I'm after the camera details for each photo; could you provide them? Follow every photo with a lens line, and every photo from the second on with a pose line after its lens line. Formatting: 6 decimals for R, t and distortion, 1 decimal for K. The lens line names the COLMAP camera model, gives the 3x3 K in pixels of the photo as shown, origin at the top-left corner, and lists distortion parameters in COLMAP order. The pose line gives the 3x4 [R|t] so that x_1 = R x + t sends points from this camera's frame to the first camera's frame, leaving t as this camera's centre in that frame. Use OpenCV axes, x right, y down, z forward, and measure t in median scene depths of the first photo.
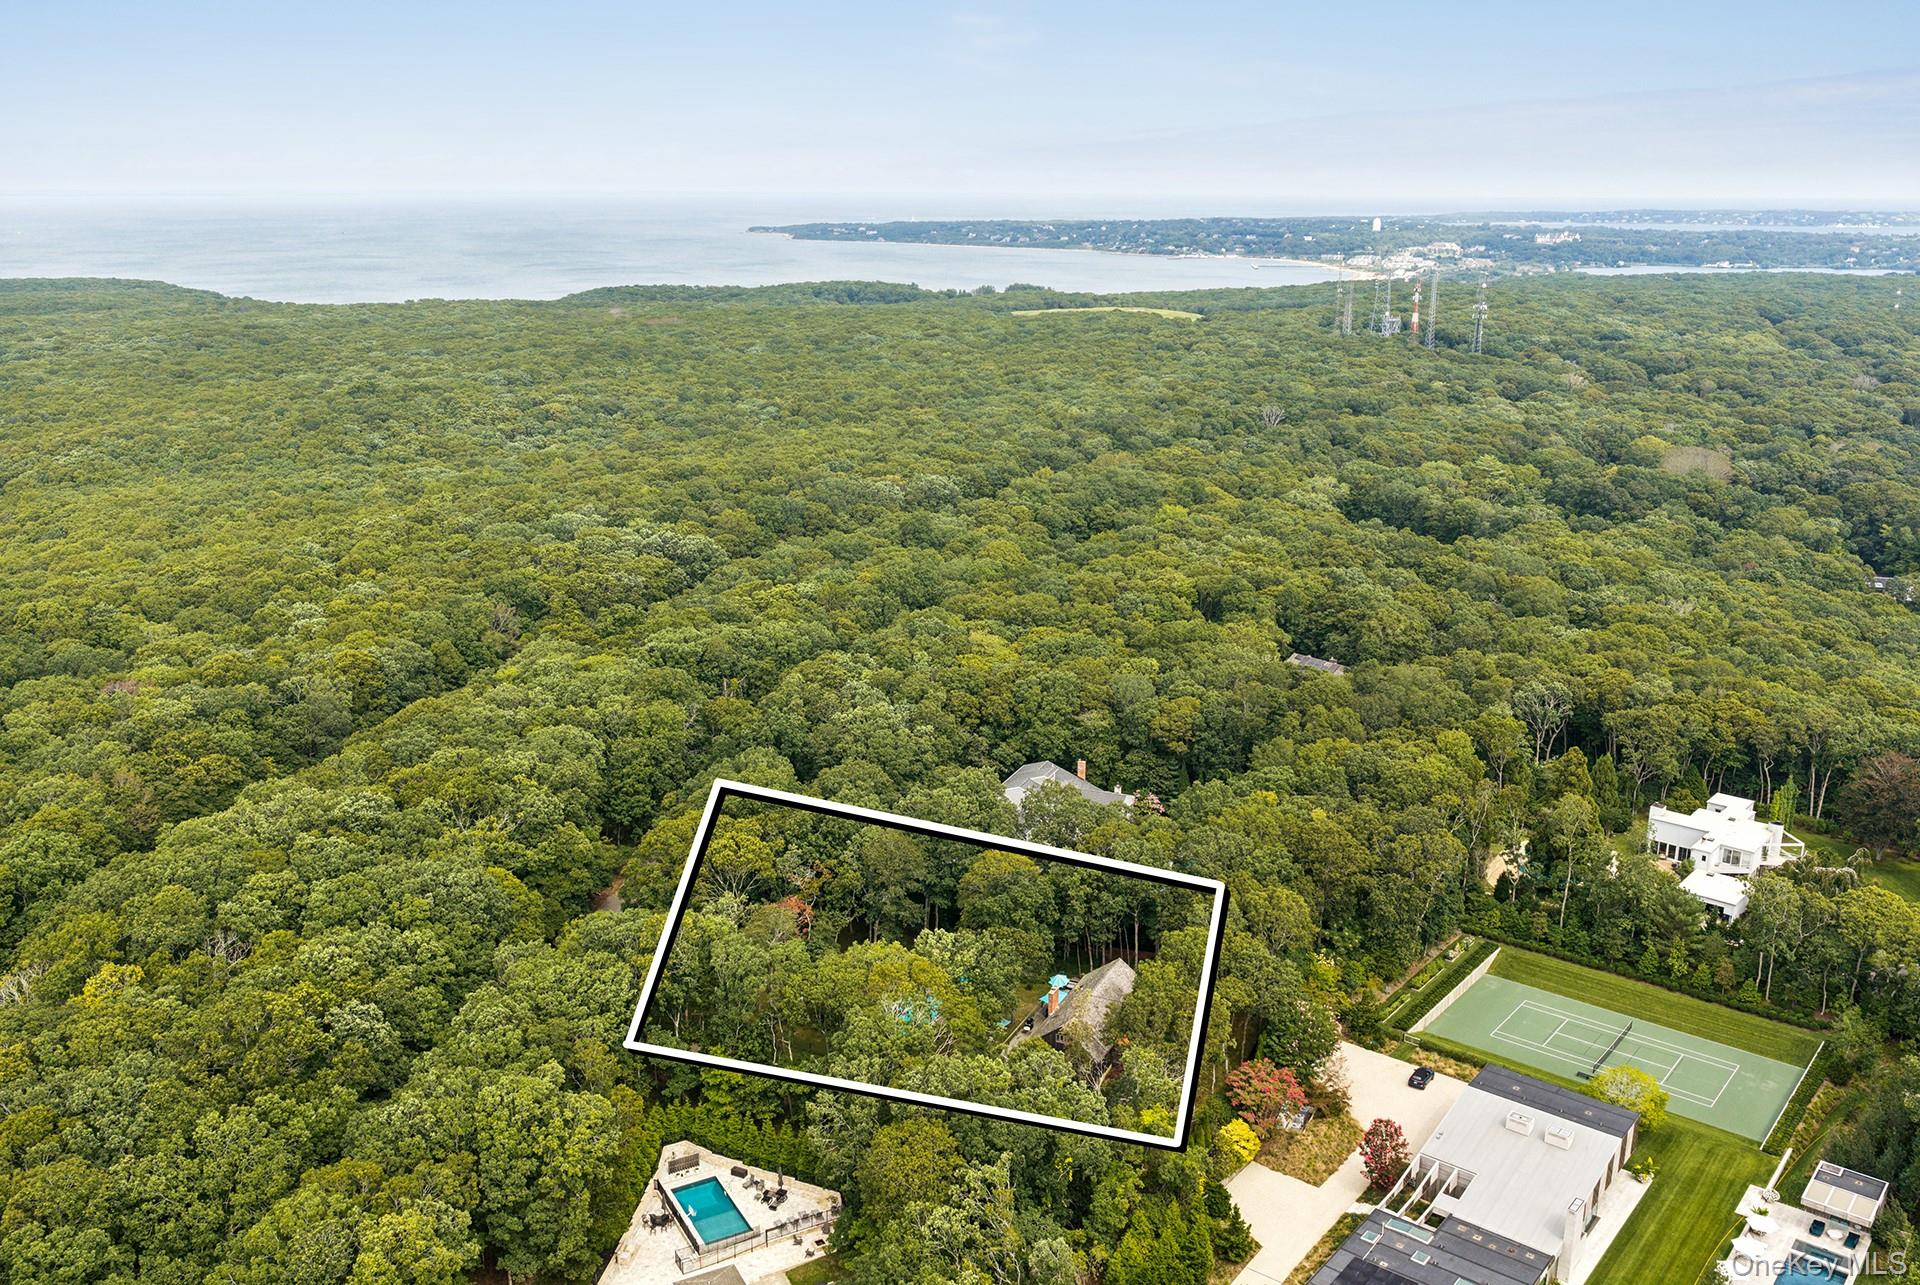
lens RADIAL K [[1629.2, 0, 868.7], [0, 1629.2, 642.5], [0, 0, 1]] dist [0.012354, -0.009202]
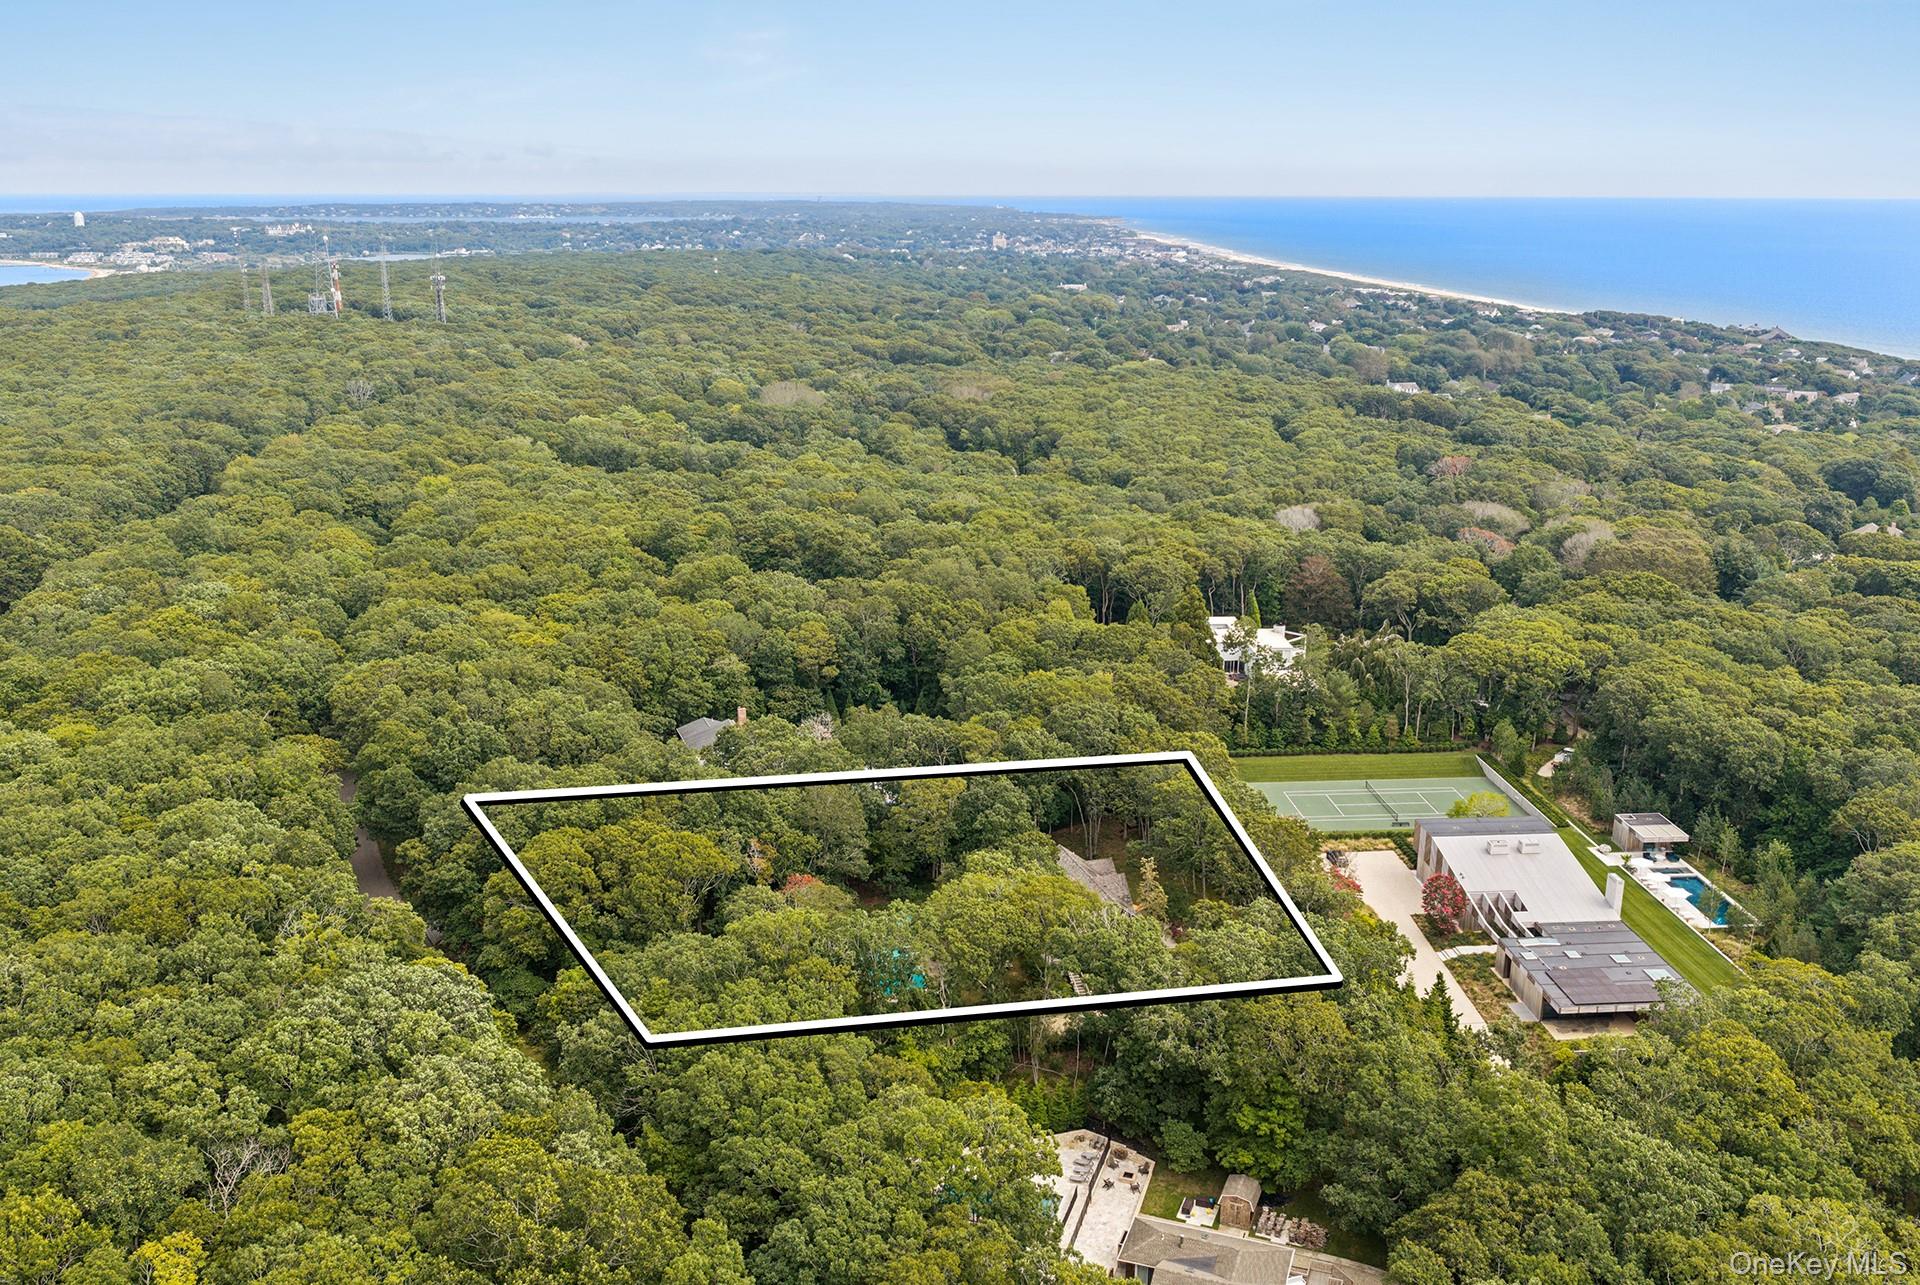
lens RADIAL K [[1629.2, 0, 868.7], [0, 1629.2, 642.5], [0, 0, 1]] dist [0.012354, -0.009202]
pose [[0.731090, -0.178233, 0.658589, -0.438322], [0.177219, 0.981752, 0.068962, -0.018435], [-0.658863, 0.066297, 0.749336, 0.218567]]
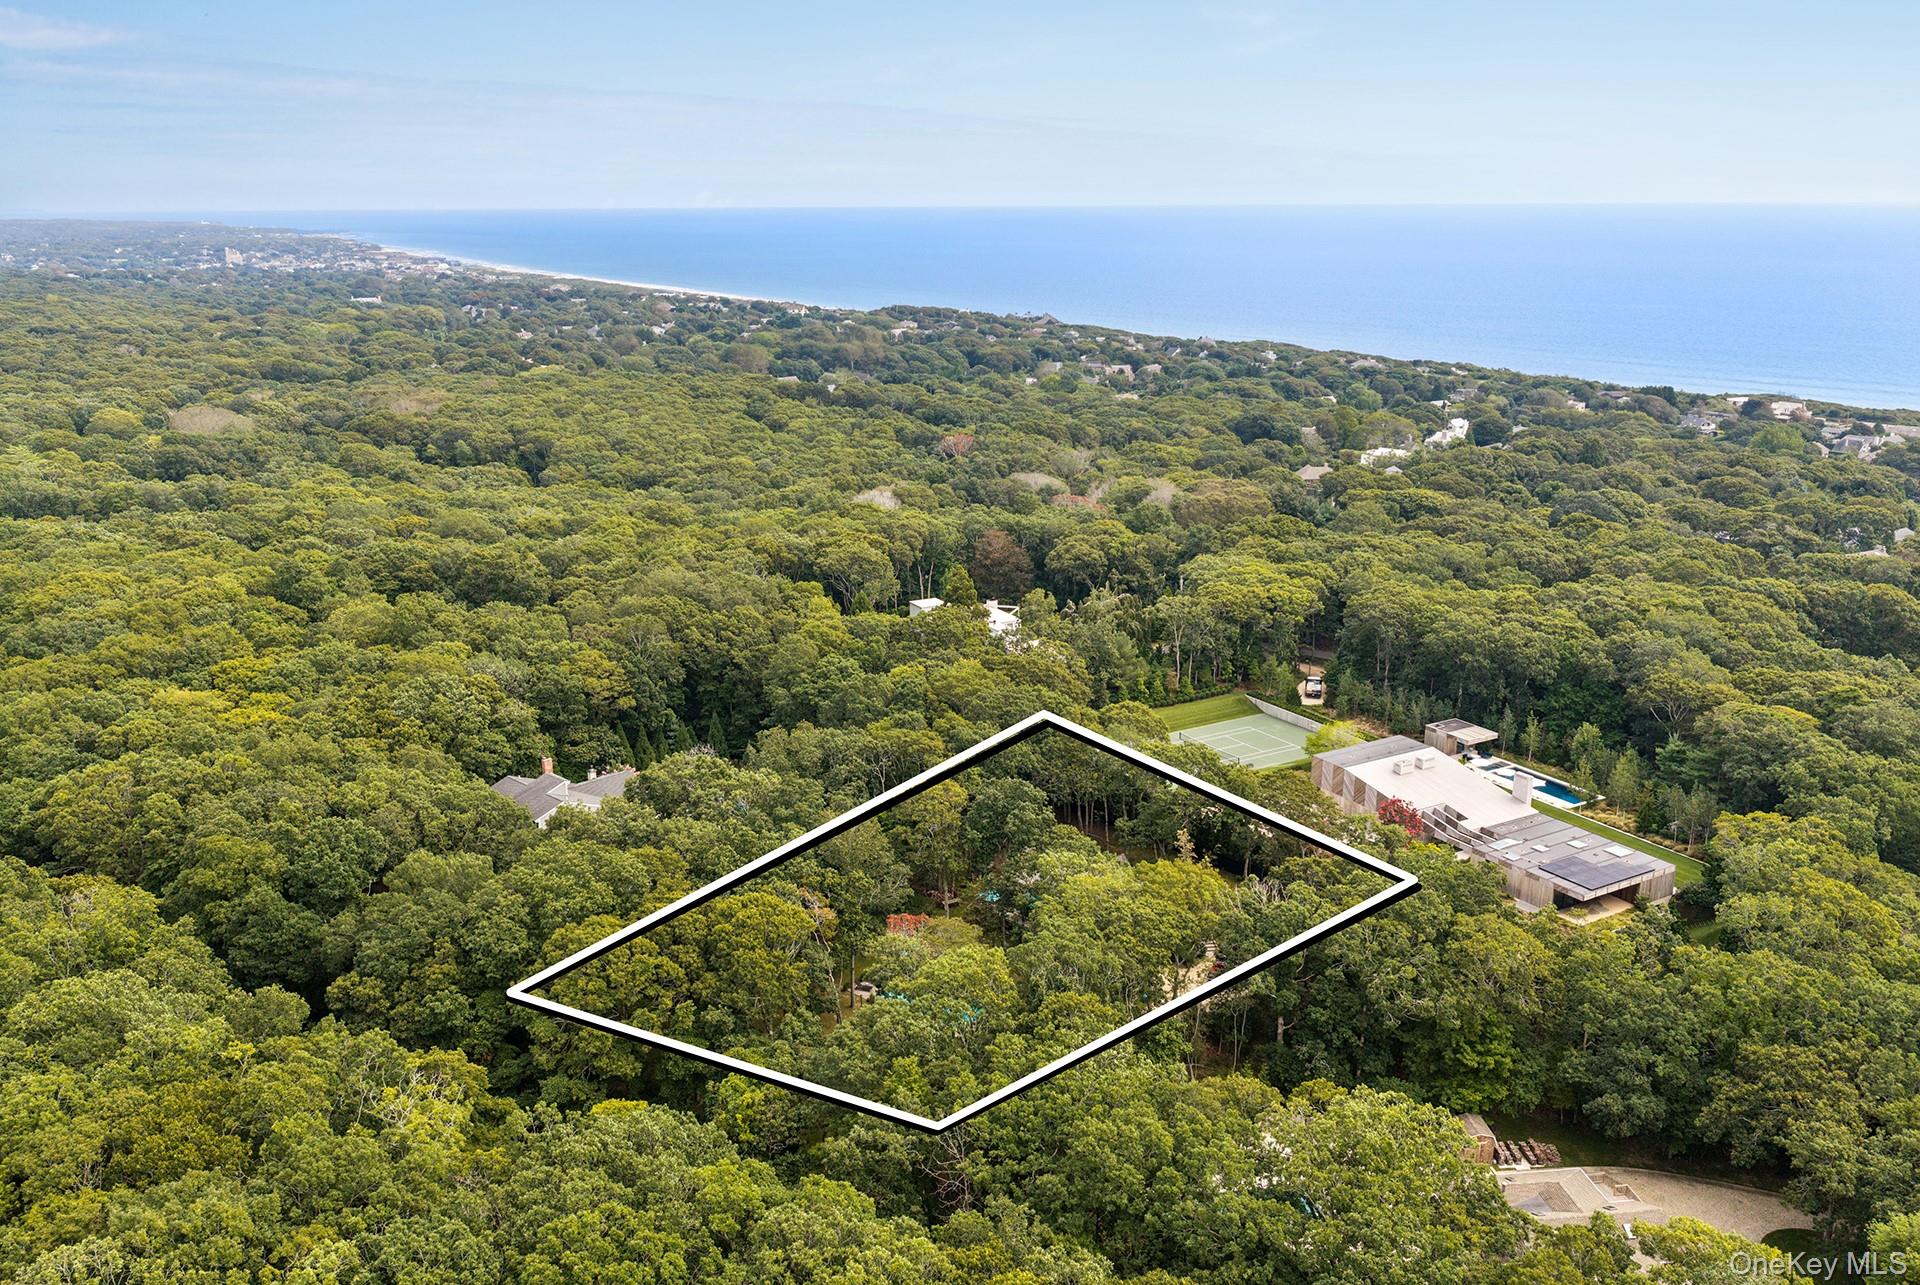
lens RADIAL K [[1629.2, 0, 868.7], [0, 1629.2, 642.5], [0, 0, 1]] dist [0.012354, -0.009202]
pose [[0.343821, -0.242084, 0.907294, -0.550879], [0.252002, 0.954543, 0.159194, -0.074381], [-0.904590, 0.173905, 0.389197, 0.504819]]
